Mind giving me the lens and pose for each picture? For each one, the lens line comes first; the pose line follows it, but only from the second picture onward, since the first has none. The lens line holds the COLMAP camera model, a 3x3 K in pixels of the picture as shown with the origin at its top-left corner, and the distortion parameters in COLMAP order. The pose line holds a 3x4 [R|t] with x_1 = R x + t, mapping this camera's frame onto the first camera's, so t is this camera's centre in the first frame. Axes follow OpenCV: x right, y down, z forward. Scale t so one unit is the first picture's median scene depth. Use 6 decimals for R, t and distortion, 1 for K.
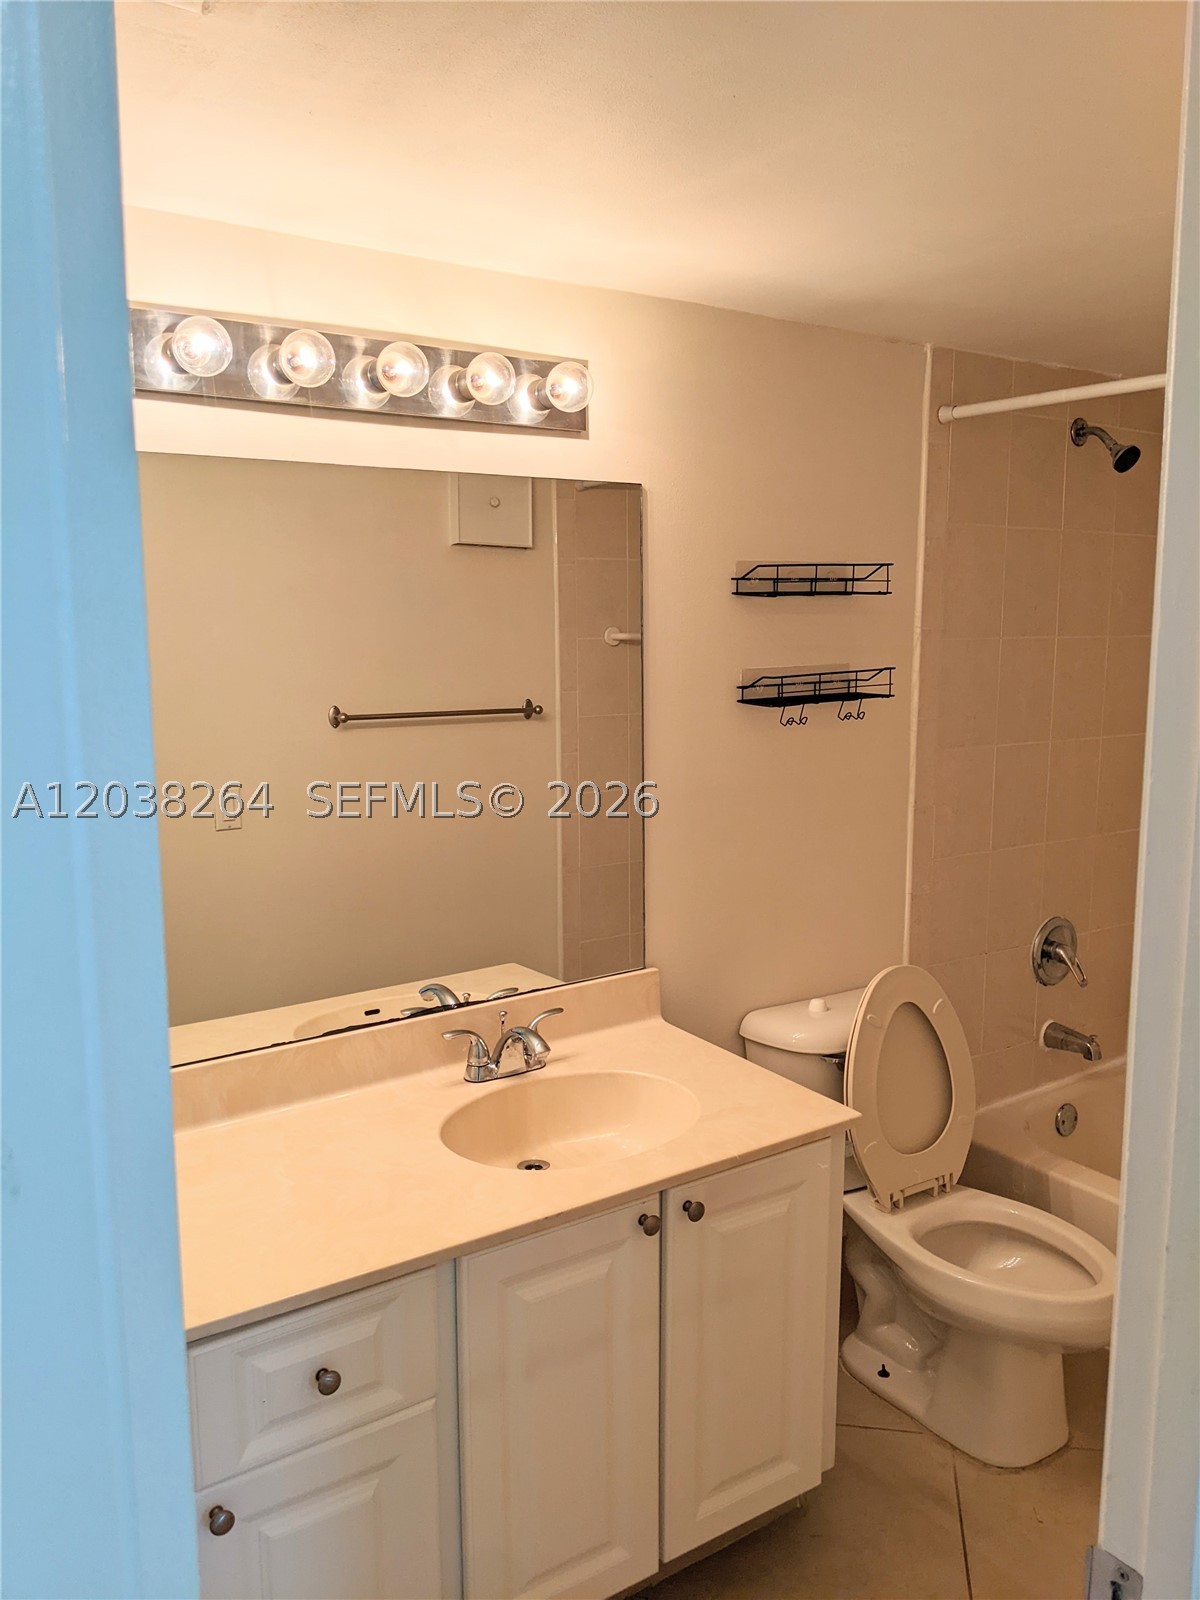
lens RADIAL K [[1264.5, 0, 600.5], [0, 1264.5, 809.0], [0, 0, 1]] dist [0.102021, -0.216737]
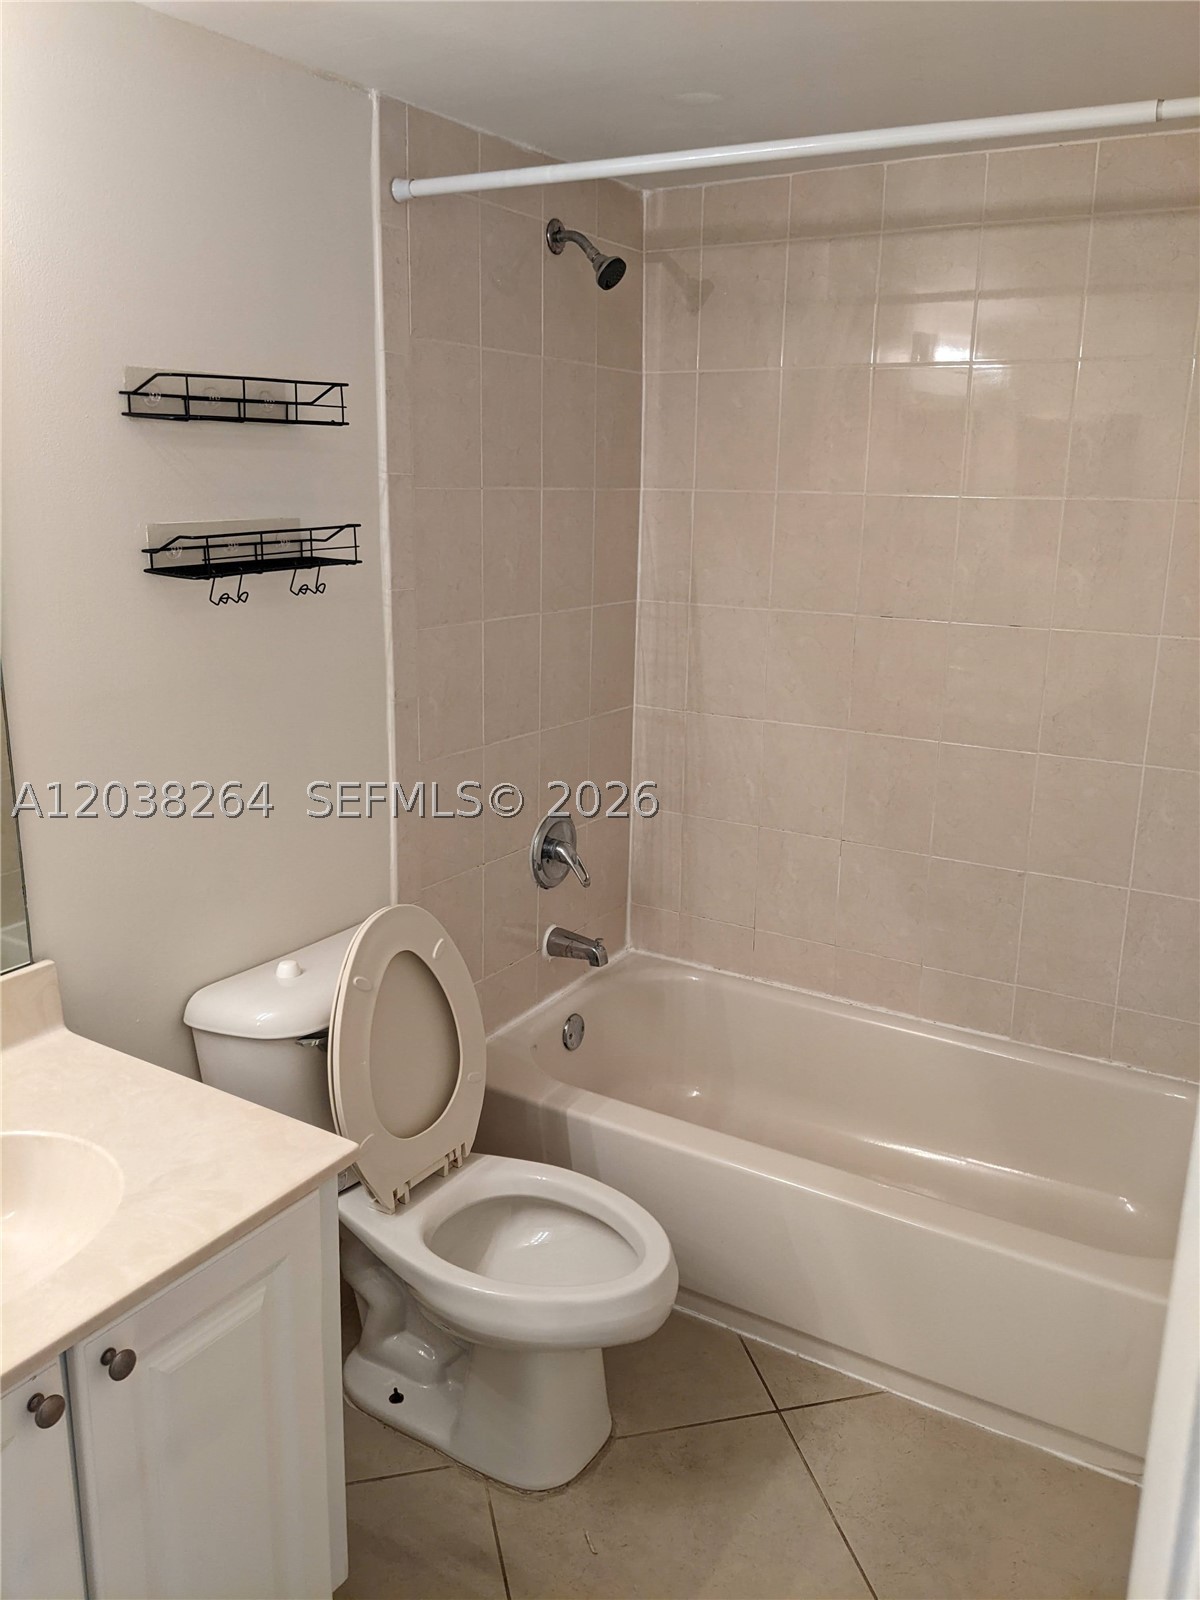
lens RADIAL K [[1270.4, 0, 609.6], [0, 1270.4, 794.0], [0, 0, 1]] dist [0.096788, -0.196952]
pose [[0.910214, -0.082433, 0.405851, 0.041730], [0.039142, 0.992727, 0.113848, -0.031734], [-0.412284, -0.087740, 0.906821, 0.222883]]
